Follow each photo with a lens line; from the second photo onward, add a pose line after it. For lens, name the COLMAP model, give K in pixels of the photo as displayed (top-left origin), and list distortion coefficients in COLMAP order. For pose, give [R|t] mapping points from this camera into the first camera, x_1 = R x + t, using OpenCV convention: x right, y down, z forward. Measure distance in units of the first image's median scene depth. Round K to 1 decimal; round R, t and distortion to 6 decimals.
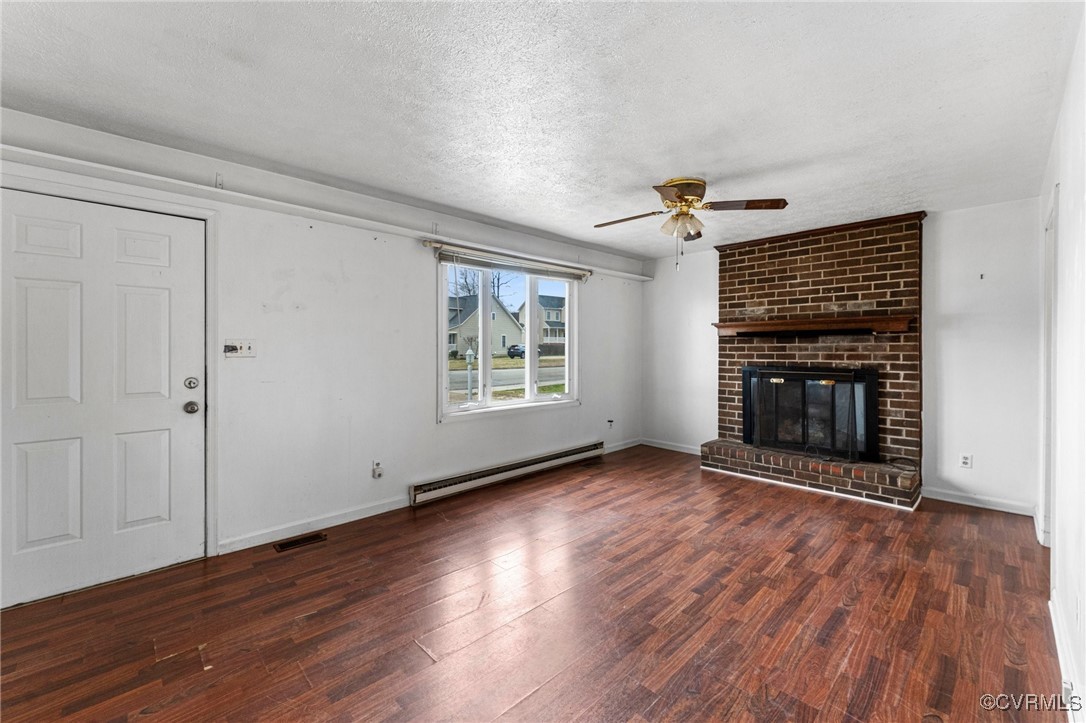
lens RADIAL K [[441.4, 0, 534.2], [0, 441.4, 349.4], [0, 0, 1]] dist [-0.000165, -0.000086]
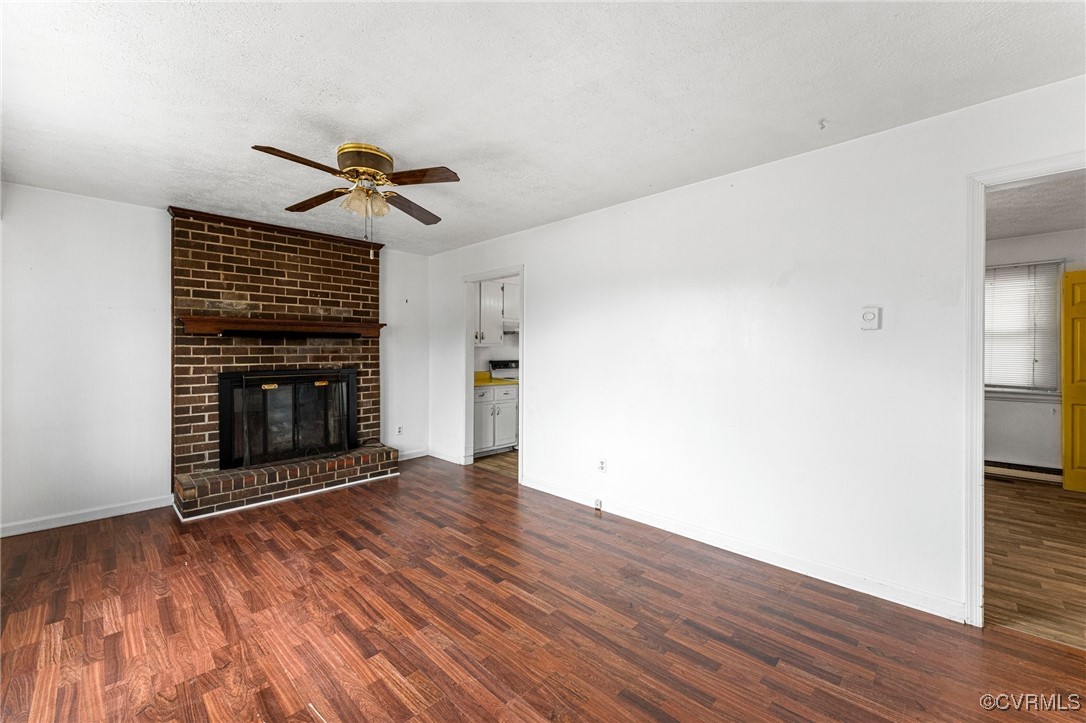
lens RADIAL K [[437.6, 0, 541.2], [0, 437.6, 352.4], [0, 0, 1]] dist [0.000445, -0.000105]
pose [[-0.042735, -0.004637, 0.999076, -0.407072], [0.001781, 0.999987, 0.004718, -0.001598], [-0.999085, 0.001981, -0.042726, 0.562340]]
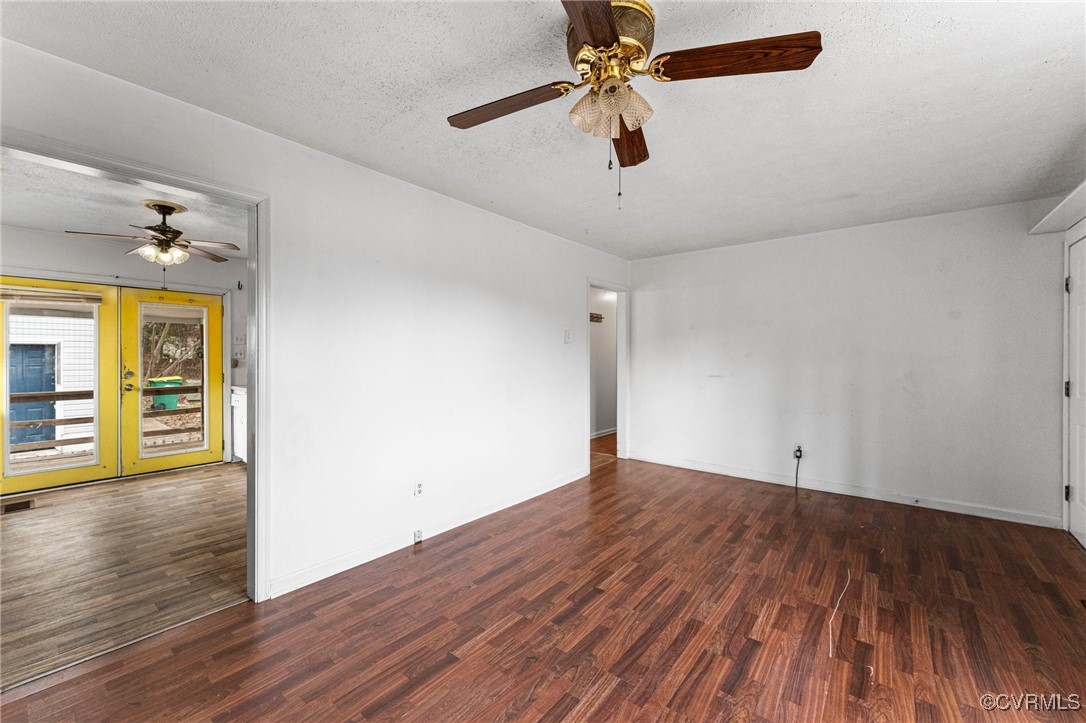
lens RADIAL K [[436.7, 0, 539.8], [0, 436.7, 357.0], [0, 0, 1]] dist [0.000793, 0.000061]
pose [[-0.990943, -0.001766, -0.134275, 0.384010], [-0.002621, 0.999977, 0.006190, -0.000329], [0.134261, 0.006486, -0.990925, 1.186123]]
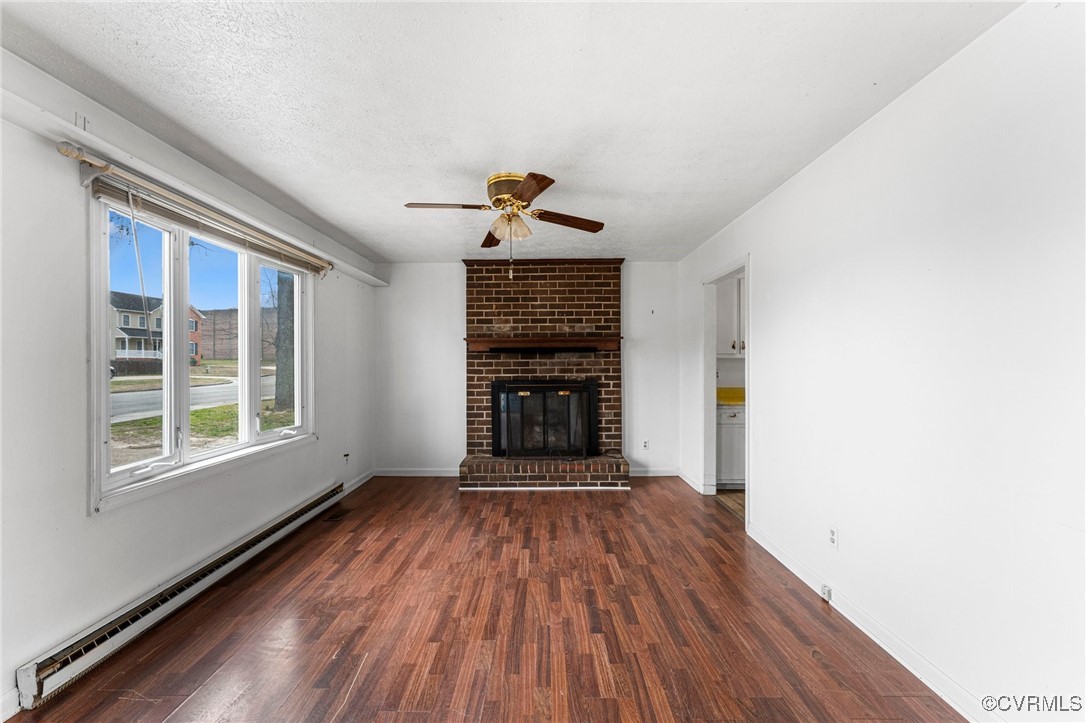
lens RADIAL K [[433.6, 0, 539.6], [0, 433.6, 361.6], [0, 0, 1]] dist [0.000541, -0.000063]
pose [[0.692917, -0.000140, 0.721017, -0.212715], [0.006228, 0.999964, -0.005791, -0.000881], [-0.720990, 0.008503, 0.692893, 0.274856]]
